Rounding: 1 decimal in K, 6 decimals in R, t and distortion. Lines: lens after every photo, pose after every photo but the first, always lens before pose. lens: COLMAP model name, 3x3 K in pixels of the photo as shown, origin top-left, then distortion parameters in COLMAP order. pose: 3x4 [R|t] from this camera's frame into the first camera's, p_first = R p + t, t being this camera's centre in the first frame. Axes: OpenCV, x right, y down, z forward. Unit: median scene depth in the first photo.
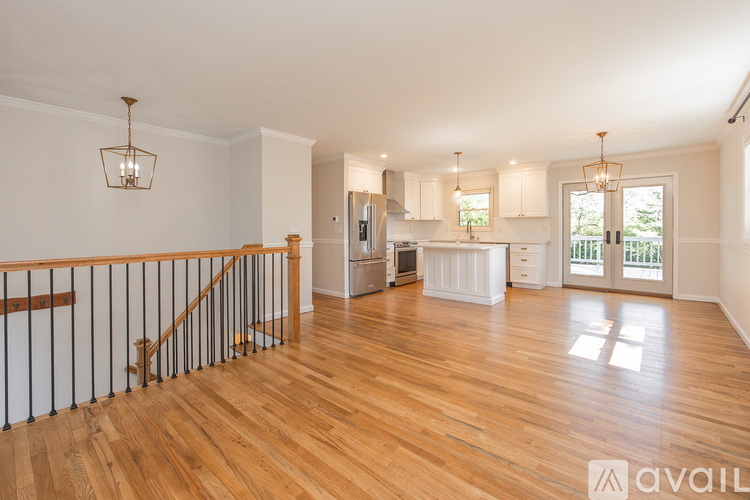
lens RADIAL K [[336.9, 0, 359.0], [0, 336.9, 229.7], [0, 0, 1]] dist [0.000392, 0.000061]
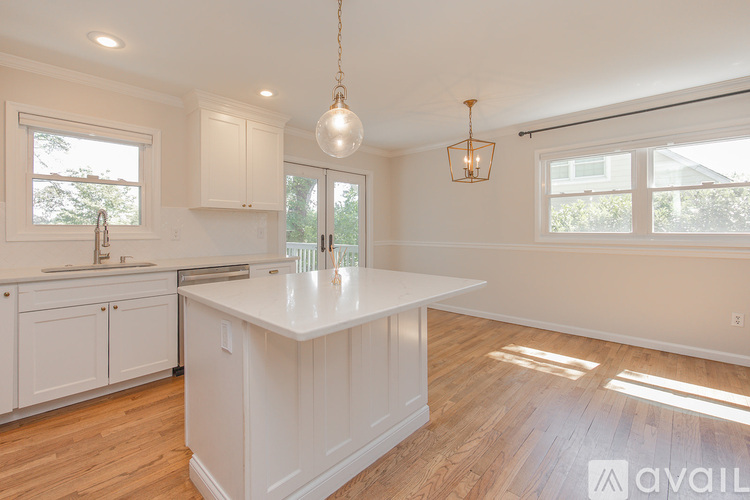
lens RADIAL K [[336.9, 0, 359.0], [0, 336.9, 229.7], [0, 0, 1]] dist [0.000392, 0.000061]
pose [[0.028334, 0.004247, 0.999589, -0.012000], [0.012191, 0.999915, -0.004594, -0.002862], [-0.999524, 0.012317, 0.028280, 0.869762]]
